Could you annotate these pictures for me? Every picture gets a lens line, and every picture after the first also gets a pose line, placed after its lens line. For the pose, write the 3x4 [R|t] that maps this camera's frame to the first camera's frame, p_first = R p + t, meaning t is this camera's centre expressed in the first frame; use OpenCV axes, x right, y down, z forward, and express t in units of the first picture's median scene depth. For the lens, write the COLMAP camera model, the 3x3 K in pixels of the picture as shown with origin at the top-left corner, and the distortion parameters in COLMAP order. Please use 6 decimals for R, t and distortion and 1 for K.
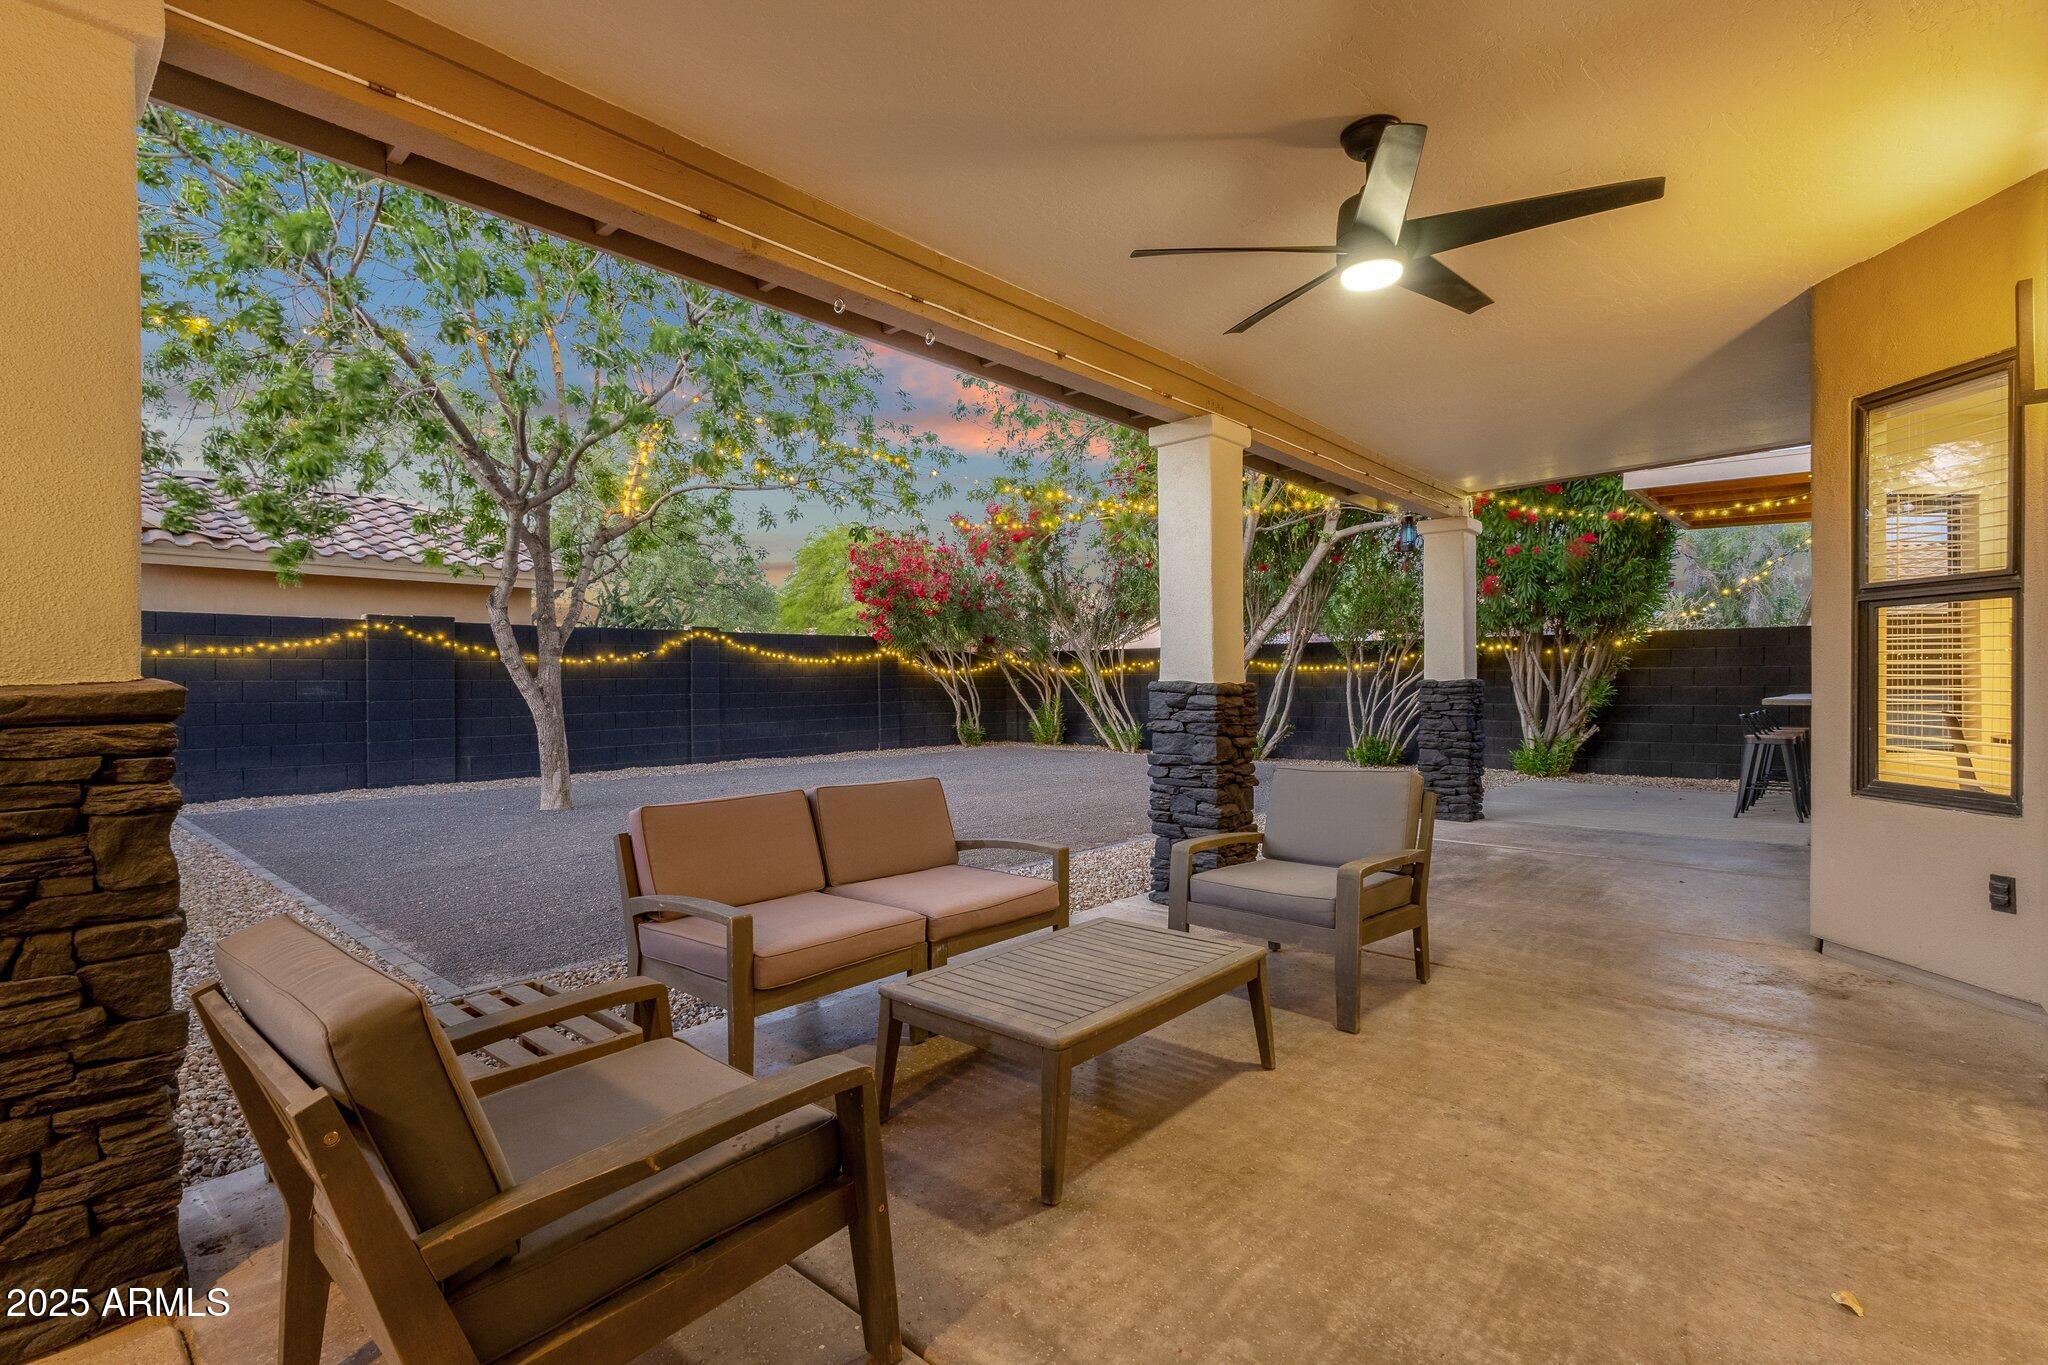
lens RADIAL K [[936.3, 0, 1019.5], [0, 936.3, 679.5], [0, 0, 1]] dist [-0.001678, 0.000479]
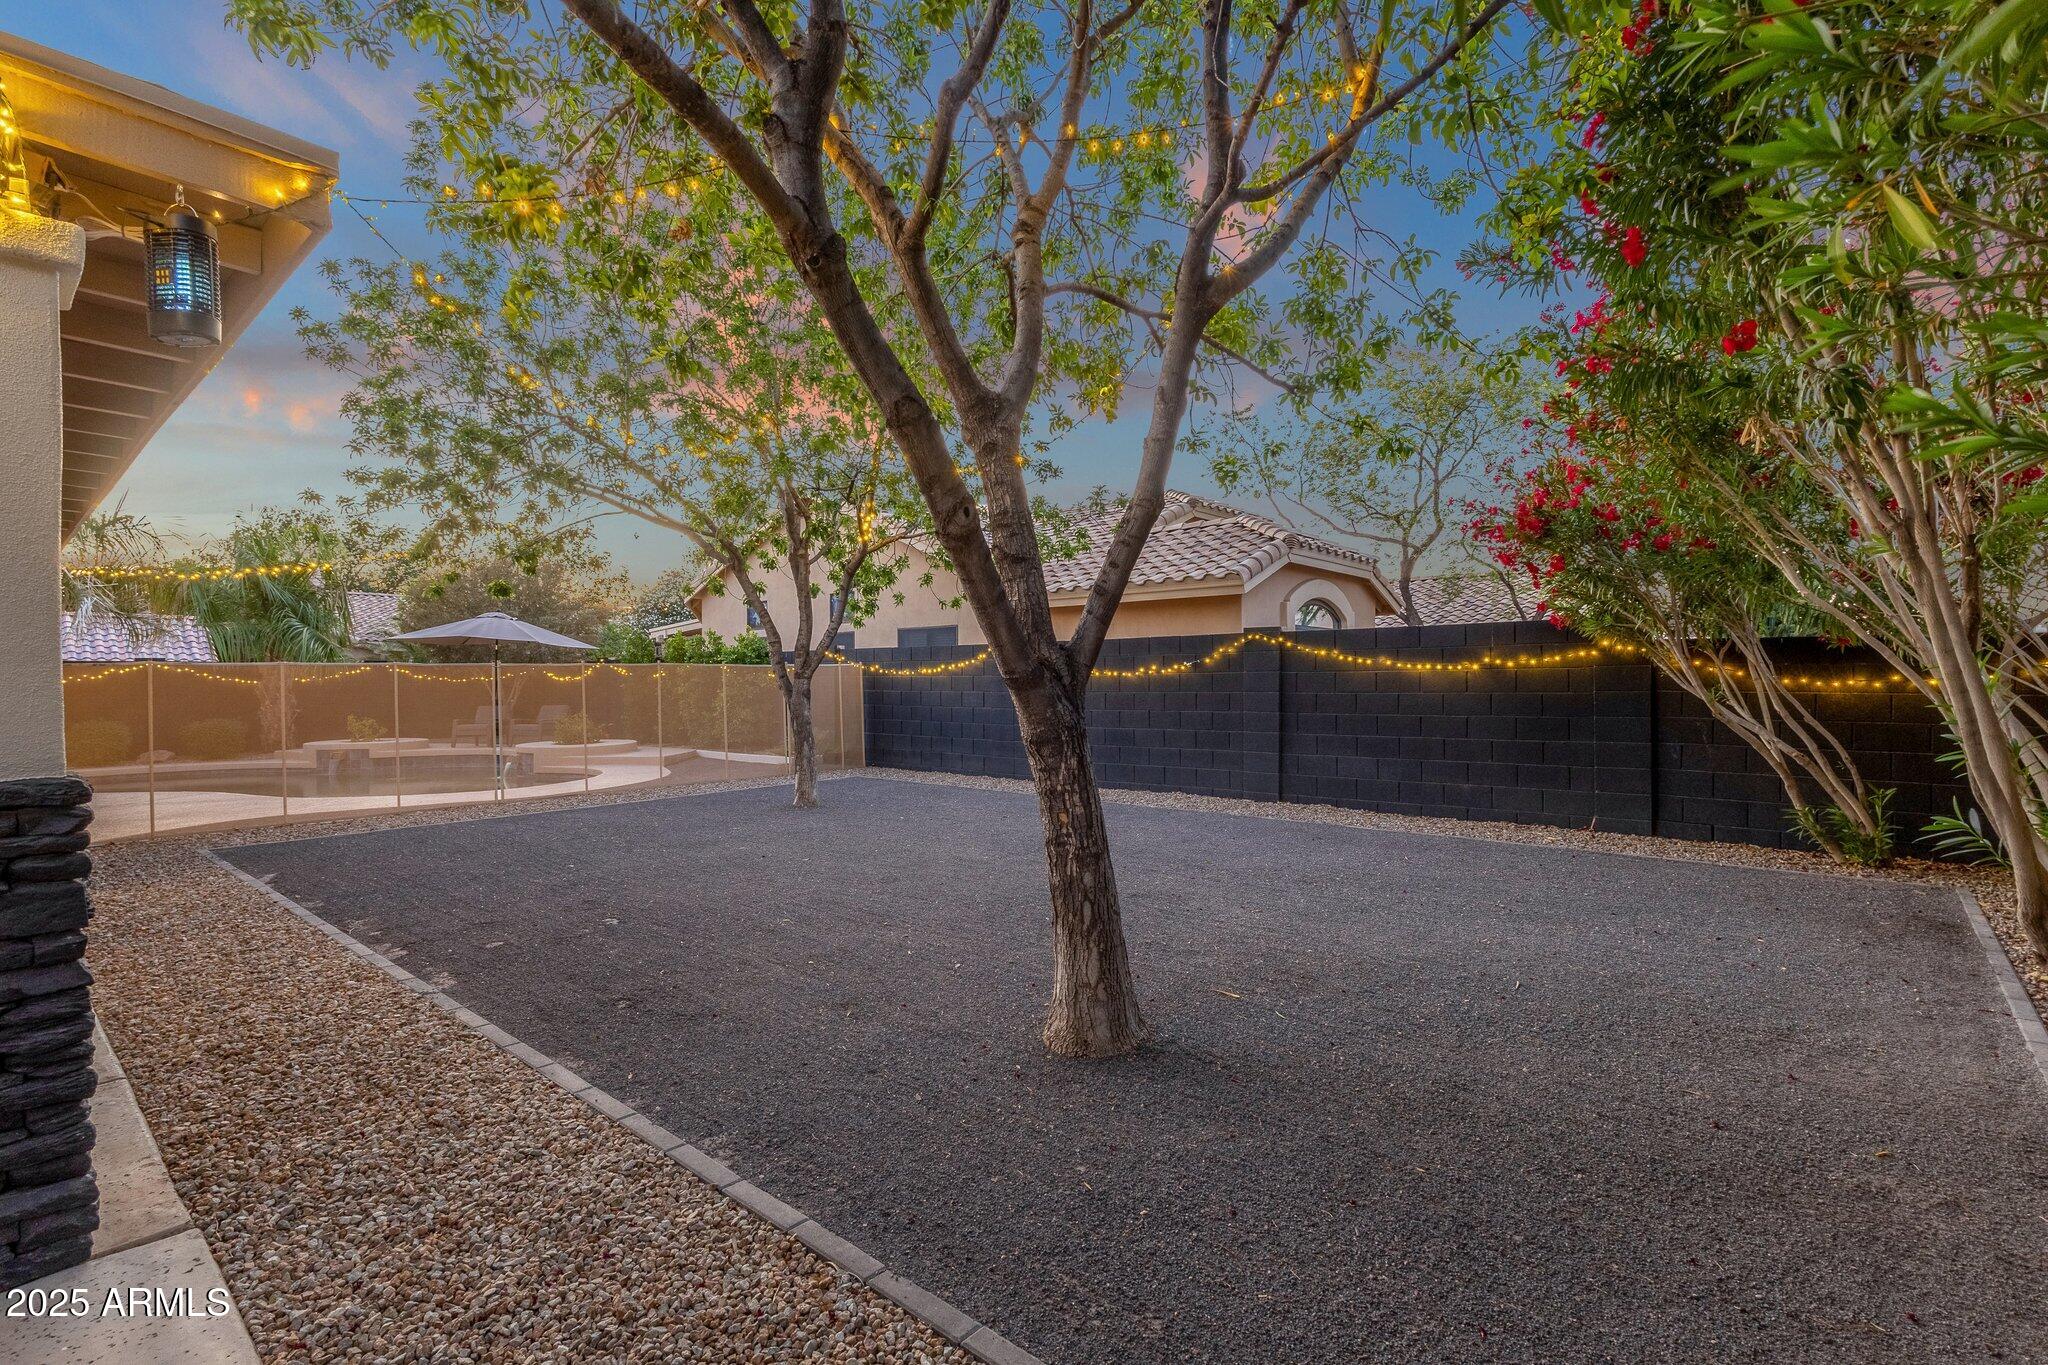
lens RADIAL K [[936.3, 0, 1031.9], [0, 936.3, 681.3], [0, 0, 1]] dist [-0.001678, 0.000479]
pose [[0.016183, 0.006997, -0.999845, 0.516173], [0.005275, 0.999961, 0.007083, -0.020411], [0.999855, -0.005389, 0.016145, 0.931976]]
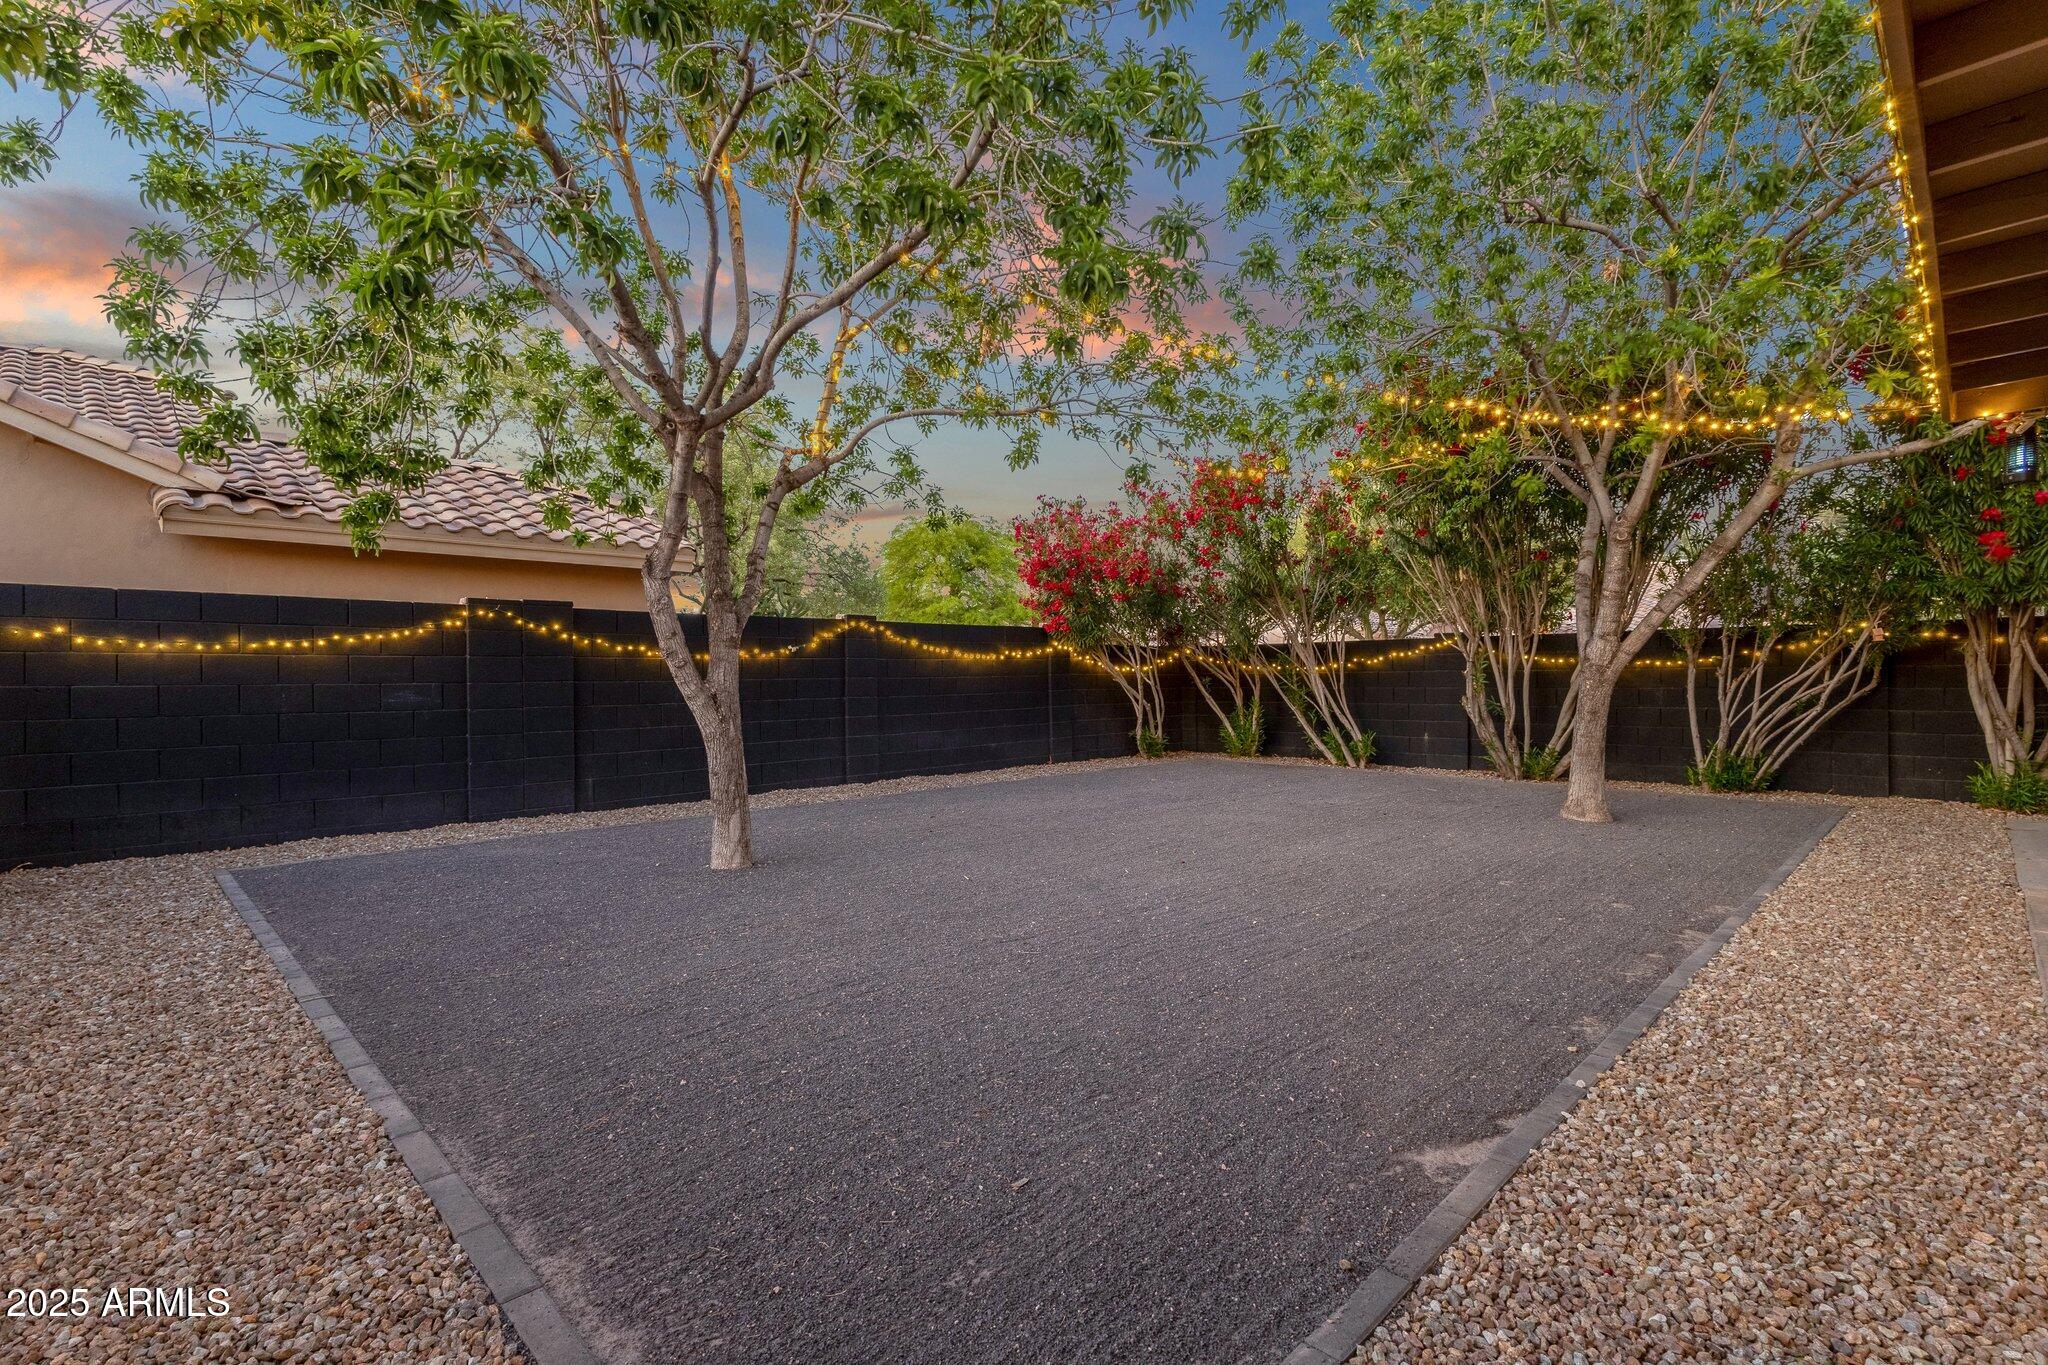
lens RADIAL K [[936.3, 0, 1019.4], [0, 936.3, 685.0], [0, 0, 1]] dist [-0.001678, 0.000479]
pose [[0.997917, -0.001567, -0.064498, -0.170893], [0.002121, 0.999961, 0.008526, -0.002641], [0.064482, -0.008645, 0.997881, 0.228608]]
